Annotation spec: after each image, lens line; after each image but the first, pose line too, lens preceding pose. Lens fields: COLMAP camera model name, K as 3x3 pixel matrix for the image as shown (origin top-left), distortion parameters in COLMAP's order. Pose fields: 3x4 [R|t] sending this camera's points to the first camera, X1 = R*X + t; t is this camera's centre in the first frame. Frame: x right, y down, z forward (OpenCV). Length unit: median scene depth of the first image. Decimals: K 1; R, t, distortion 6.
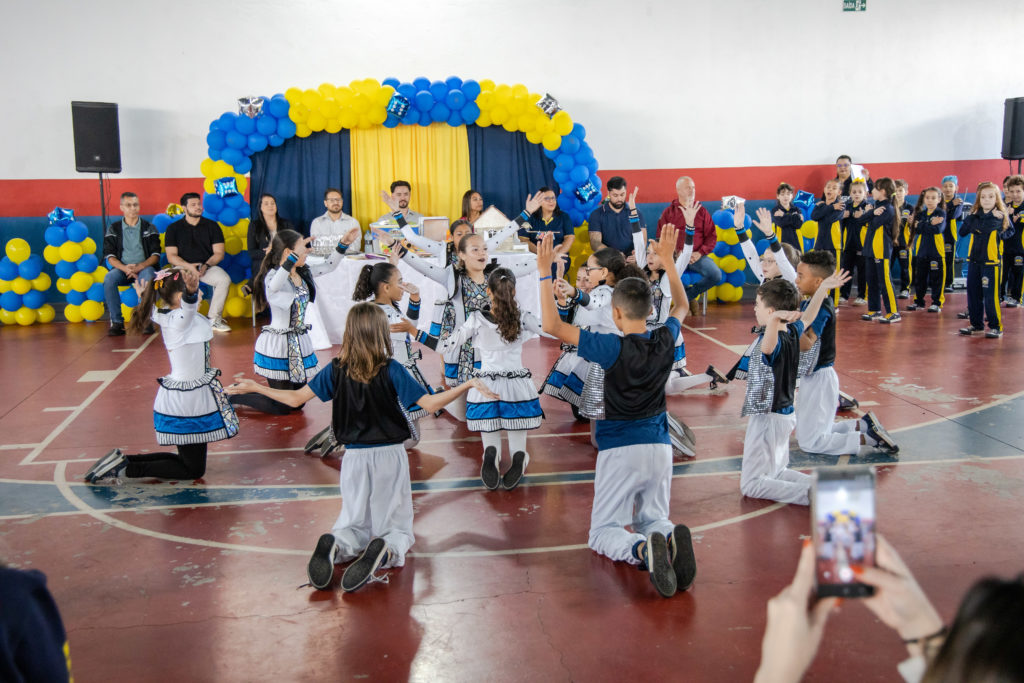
lens RADIAL K [[1168.1, 0, 512.0], [0, 1168.1, 341.5], [0, 0, 1]] dist [0.063376, 0.023247]
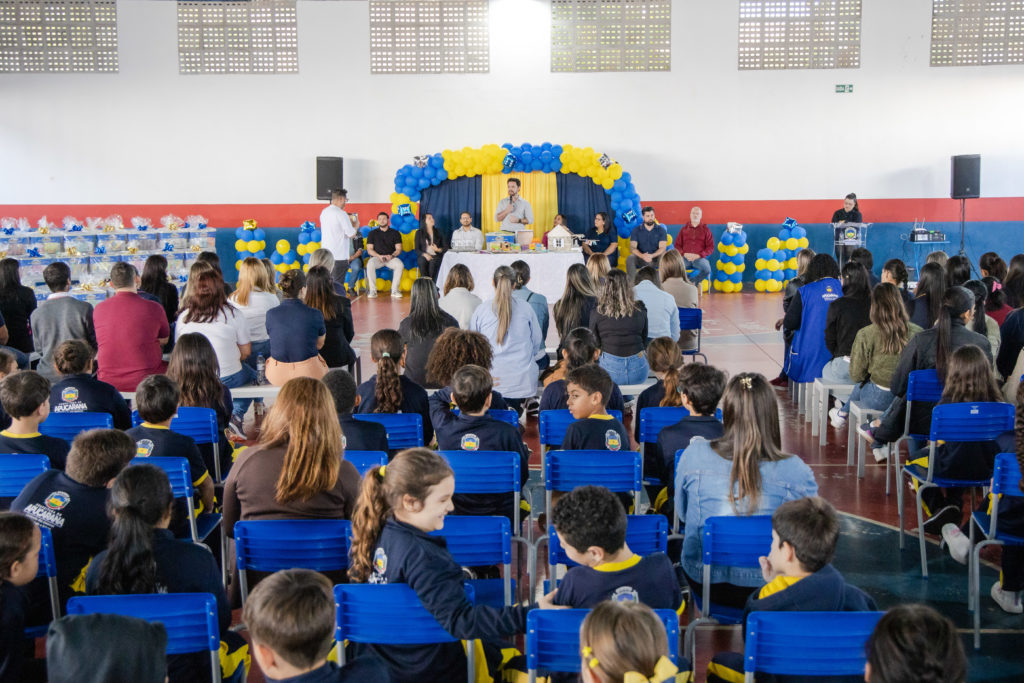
lens RADIAL K [[1364.9, 0, 512.0], [0, 1364.9, 341.5], [0, 0, 1]] dist [0.007000, -0.011944]
pose [[0.982791, 0.032235, -0.181887, 0.249118], [-0.038042, 0.998869, -0.028528, 0.097280], [0.180762, 0.034956, 0.982905, -0.813074]]
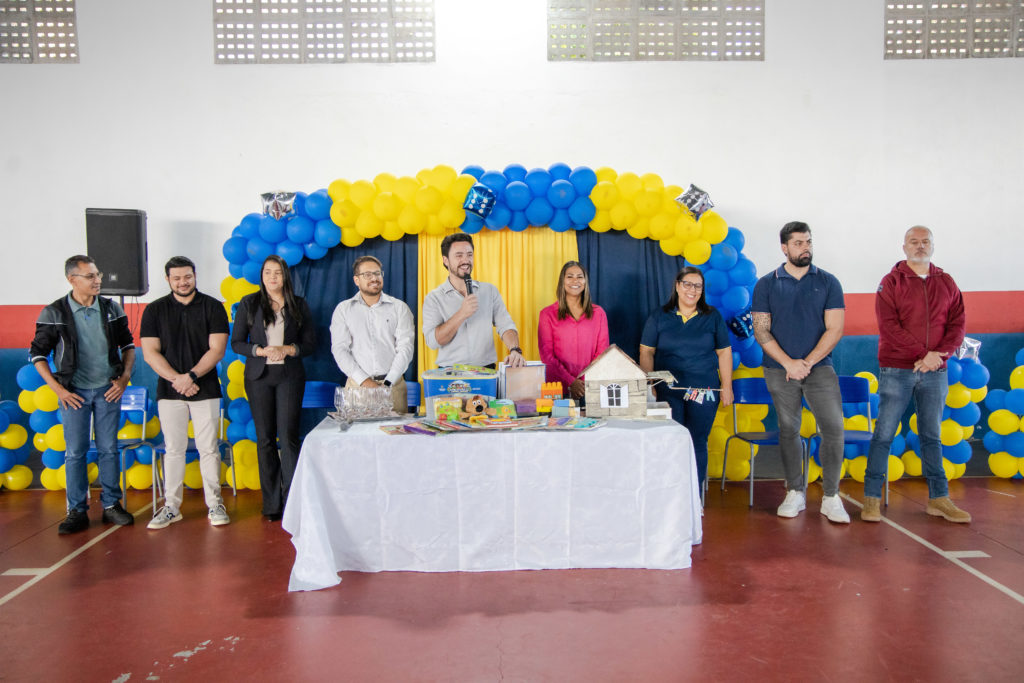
lens RADIAL K [[832.5, 0, 512.0], [0, 832.5, 341.5], [0, 0, 1]] dist [-0.026847, 0.007756]
pose [[0.992506, 0.011352, -0.121671, -0.015383], [-0.022804, 0.995390, -0.093155, -0.069092], [0.120053, 0.095232, 0.988189, 0.504441]]
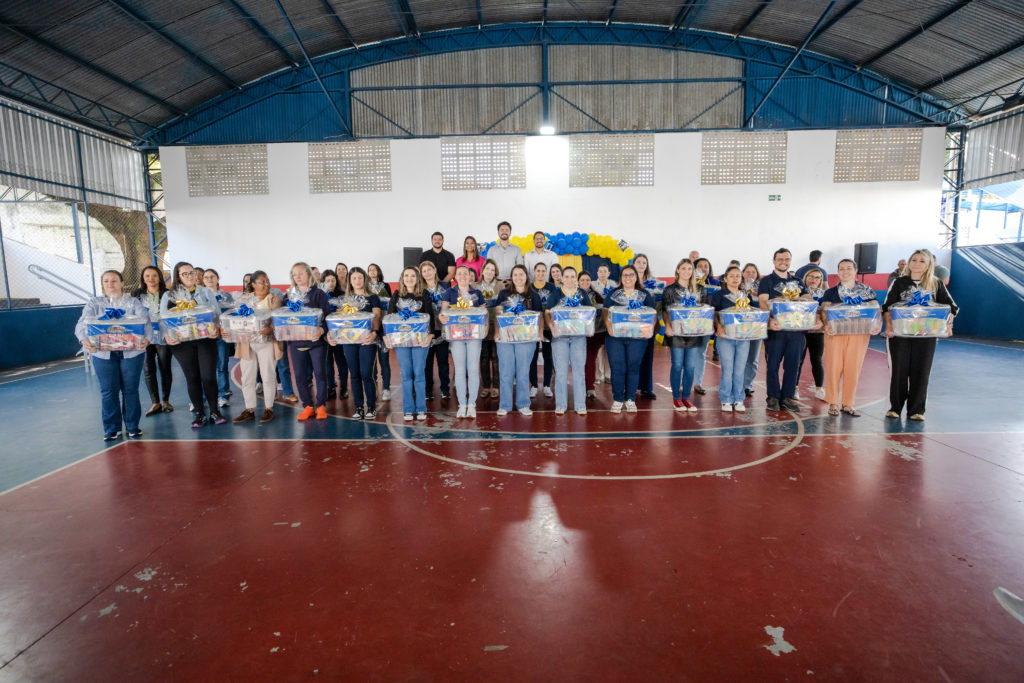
lens RADIAL K [[518.3, 0, 491.5], [0, 518.3, 340.4], [0, 0, 1]] dist [-0.057323, 0.000120]
pose [[0.982137, 0.021492, -0.186938, -0.021730], [-0.027442, 0.999194, -0.029301, -0.001637], [0.186158, 0.033907, 0.981935, 0.074848]]
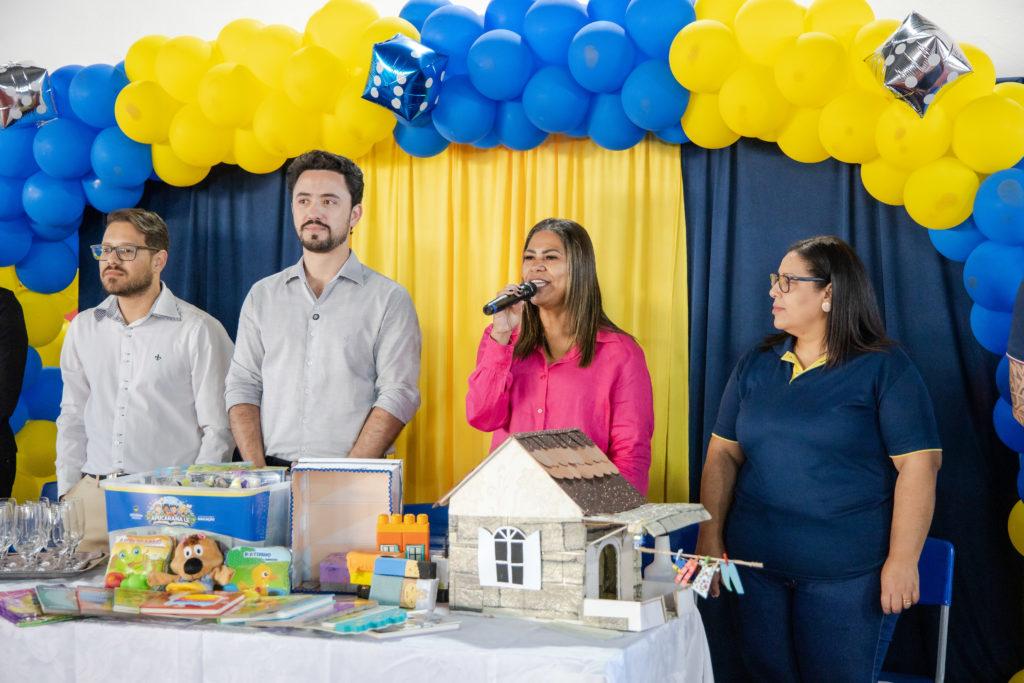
lens RADIAL K [[1864.0, 0, 512.0], [0, 1864.0, 341.5], [0, 0, 1]] dist [0.312155, -0.310668]
pose [[0.864409, 0.034155, -0.501627, 0.168919], [-0.095820, 0.990595, -0.097670, -0.088048], [0.493574, 0.132492, 0.859553, 0.595631]]
